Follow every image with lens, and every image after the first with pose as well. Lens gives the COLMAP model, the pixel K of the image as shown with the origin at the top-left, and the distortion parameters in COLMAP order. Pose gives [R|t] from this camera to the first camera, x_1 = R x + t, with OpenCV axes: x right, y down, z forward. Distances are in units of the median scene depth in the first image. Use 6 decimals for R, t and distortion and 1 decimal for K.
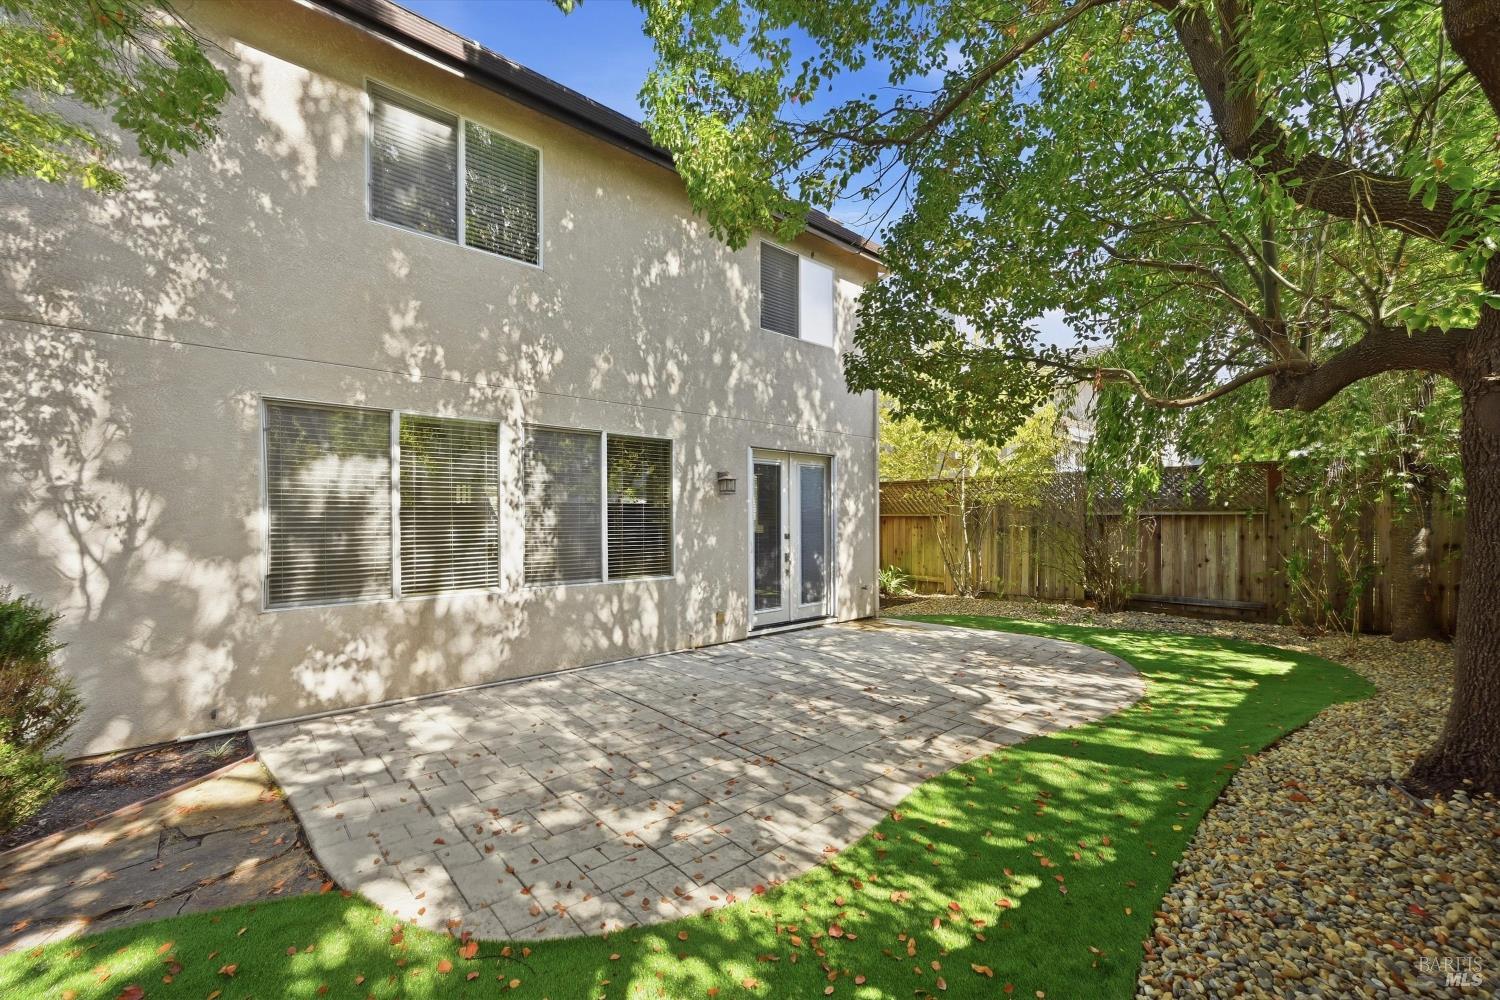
lens RADIAL K [[615.4, 0, 737.5], [0, 615.4, 521.1], [0, 0, 1]] dist [0.003715, -0.000158]
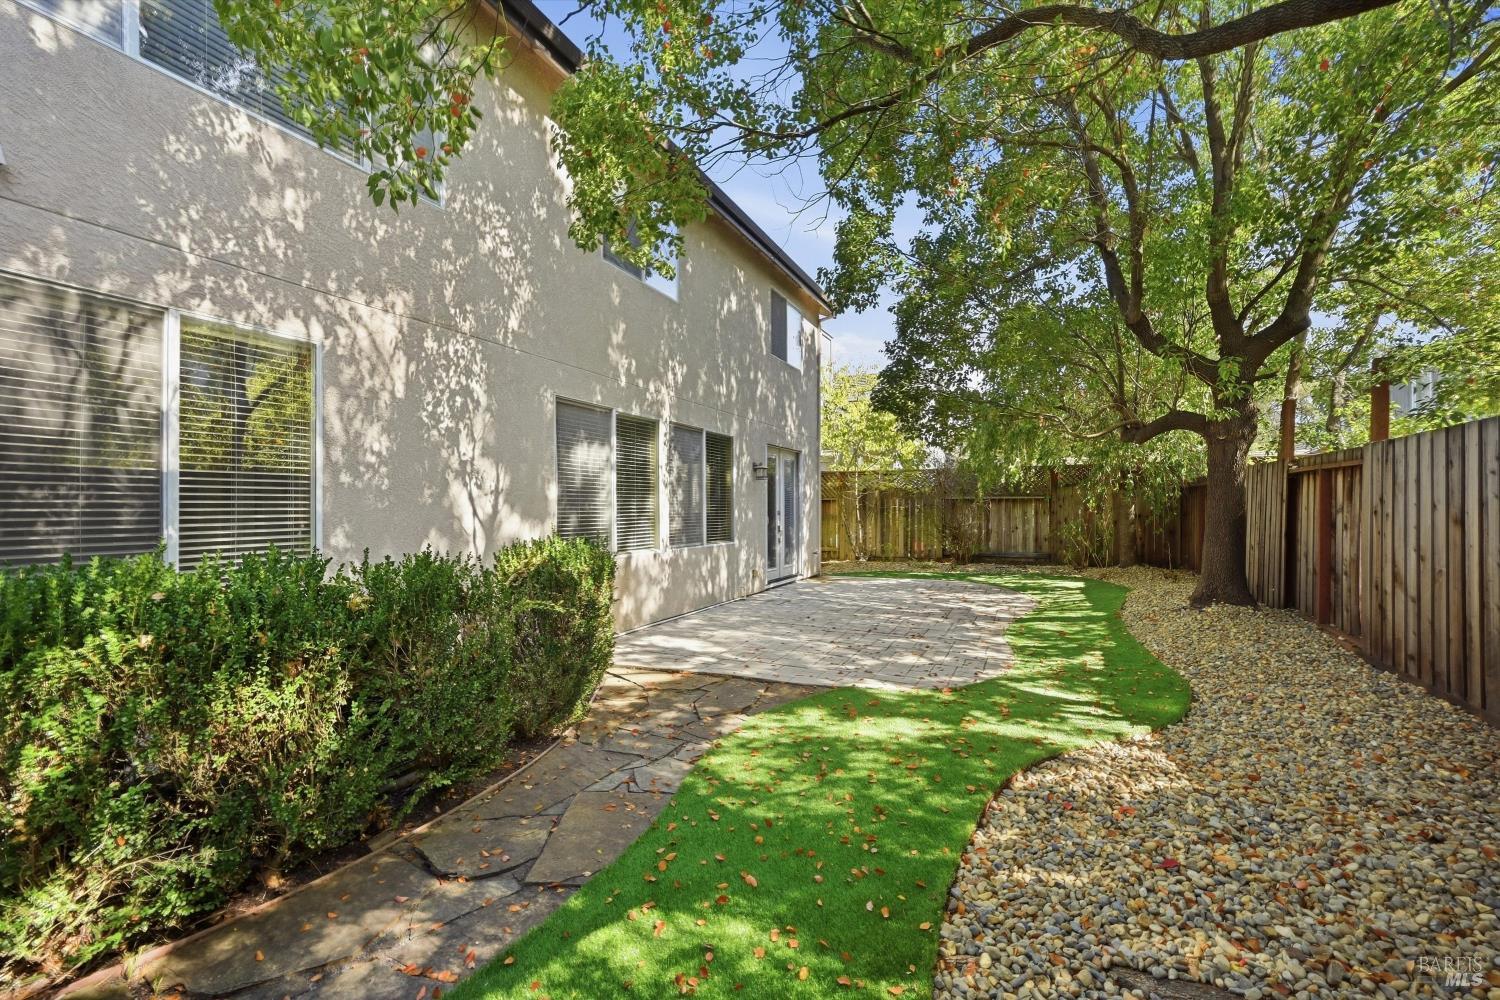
lens RADIAL K [[615.4, 0, 753.7], [0, 615.4, 506.1], [0, 0, 1]] dist [0.003715, -0.000158]
pose [[0.917816, 0.003244, 0.396993, -0.894786], [0.000034, 0.999966, -0.008250, 0.039116], [-0.397006, 0.007586, 0.917785, -0.323131]]
